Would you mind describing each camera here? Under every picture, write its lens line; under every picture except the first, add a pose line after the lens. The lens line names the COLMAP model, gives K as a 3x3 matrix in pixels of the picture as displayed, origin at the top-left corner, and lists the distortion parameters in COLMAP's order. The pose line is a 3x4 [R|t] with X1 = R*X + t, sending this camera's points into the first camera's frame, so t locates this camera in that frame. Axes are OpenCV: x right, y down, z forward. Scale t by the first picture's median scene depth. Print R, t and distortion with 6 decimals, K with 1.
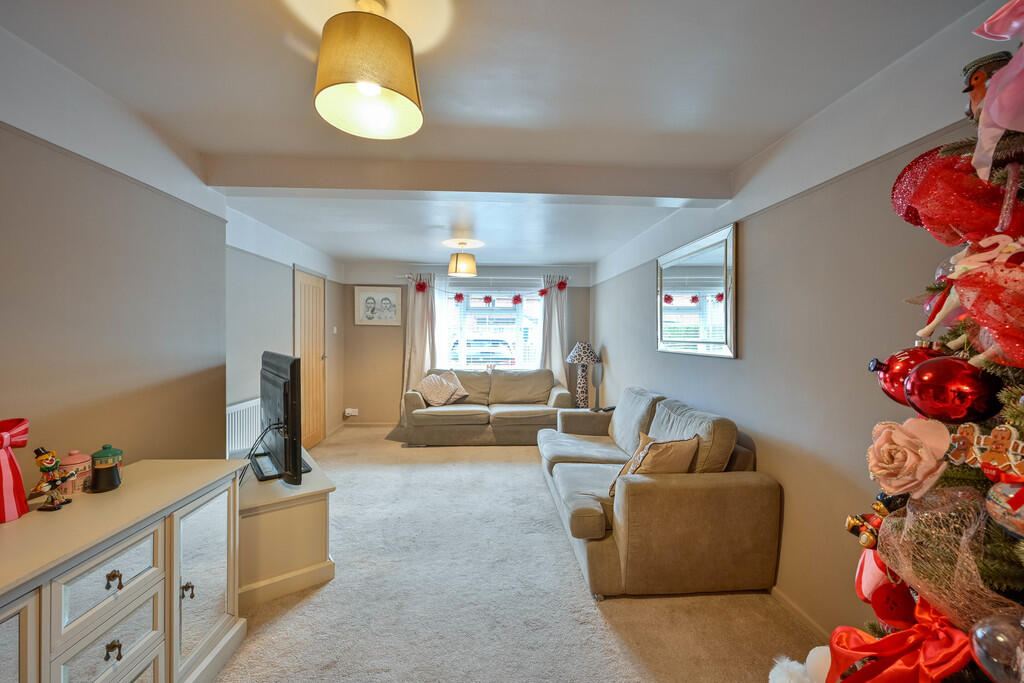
lens RADIAL K [[407.3, 0, 513.6], [0, 407.3, 331.0], [0, 0, 1]] dist [0.000315, 0.000069]
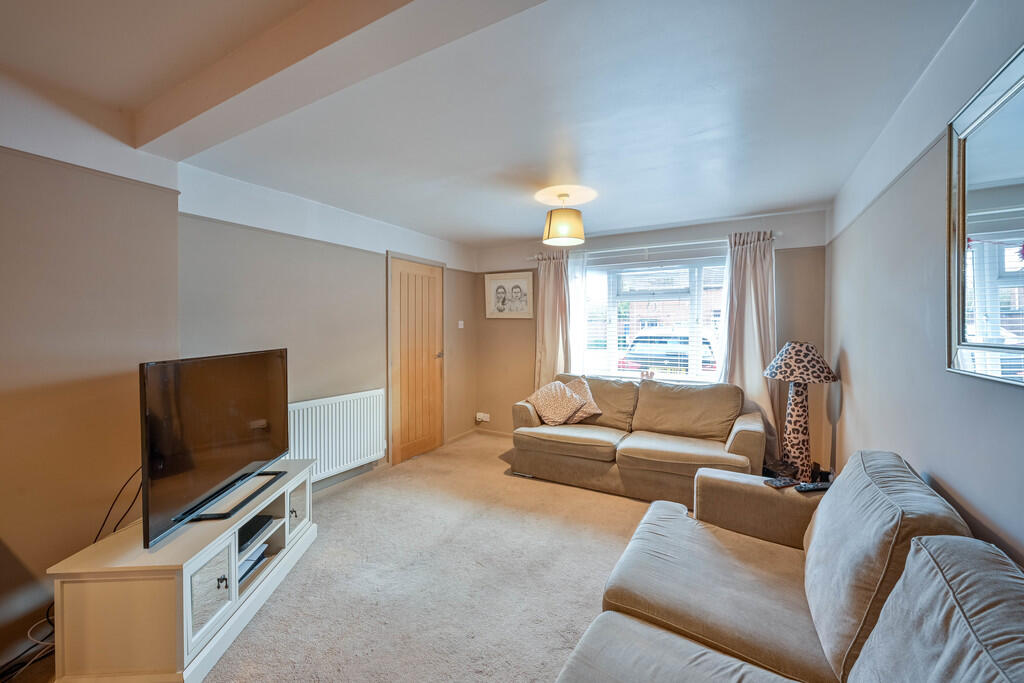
lens RADIAL K [[407.3, 0, 513.6], [0, 407.3, 331.0], [0, 0, 1]] dist [0.000315, 0.000069]
pose [[0.838695, 0.000832, -0.544600, 0.148509], [0.005705, 0.999931, 0.010314, 0.003698], [0.544571, -0.011757, 0.838632, 0.315727]]
